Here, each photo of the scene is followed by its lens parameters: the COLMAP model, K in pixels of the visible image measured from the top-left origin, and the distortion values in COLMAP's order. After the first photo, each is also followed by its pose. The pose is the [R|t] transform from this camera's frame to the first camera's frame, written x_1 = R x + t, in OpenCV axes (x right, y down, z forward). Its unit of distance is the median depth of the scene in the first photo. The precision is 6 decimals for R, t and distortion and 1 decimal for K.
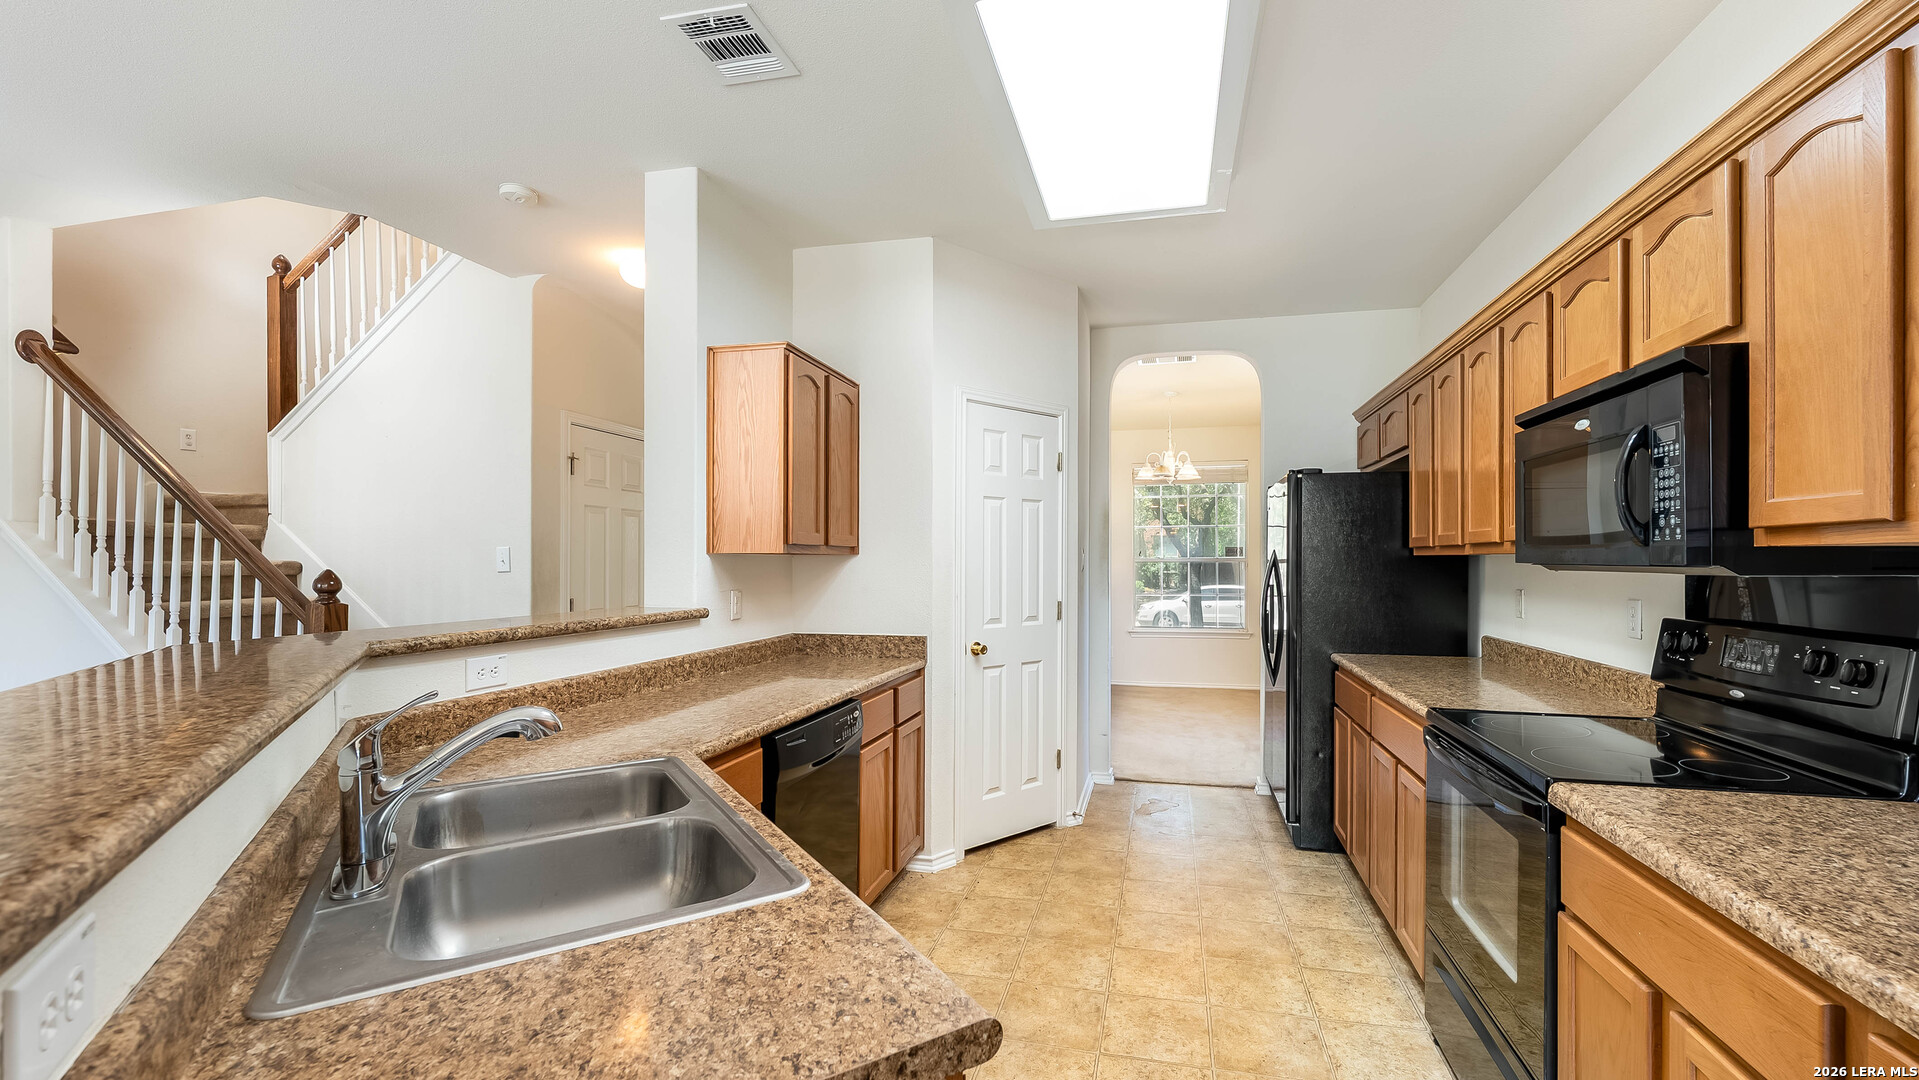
lens RADIAL K [[795.4, 0, 970.4], [0, 795.4, 552.6], [0, 0, 1]] dist [-0.001824, -0.000164]
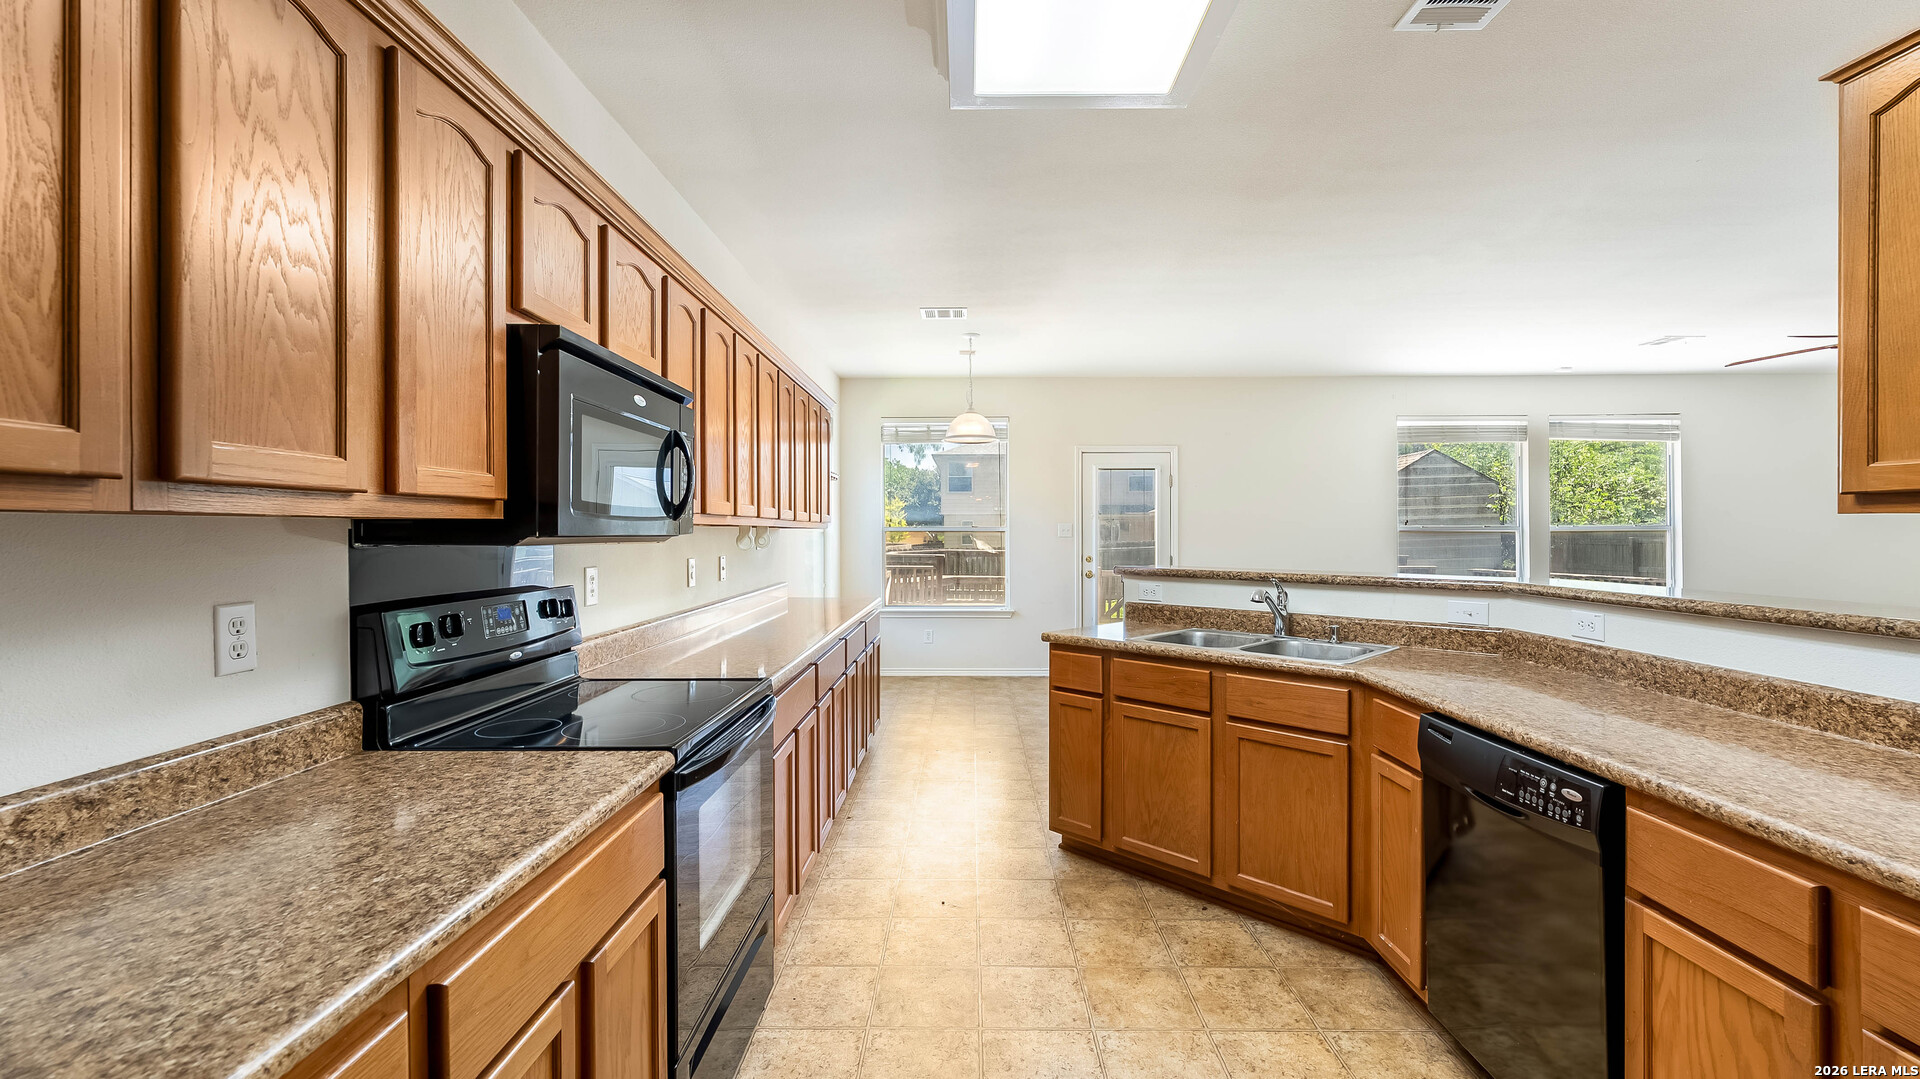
lens RADIAL K [[795.8, 0, 959.2], [0, 795.8, 534.8], [0, 0, 1]] dist [-0.001824, -0.000164]
pose [[-0.973708, 0.012902, -0.227433, 0.510377], [0.014438, 0.999883, -0.005089, 0.001536], [0.227341, -0.008239, -0.973780, 1.665931]]
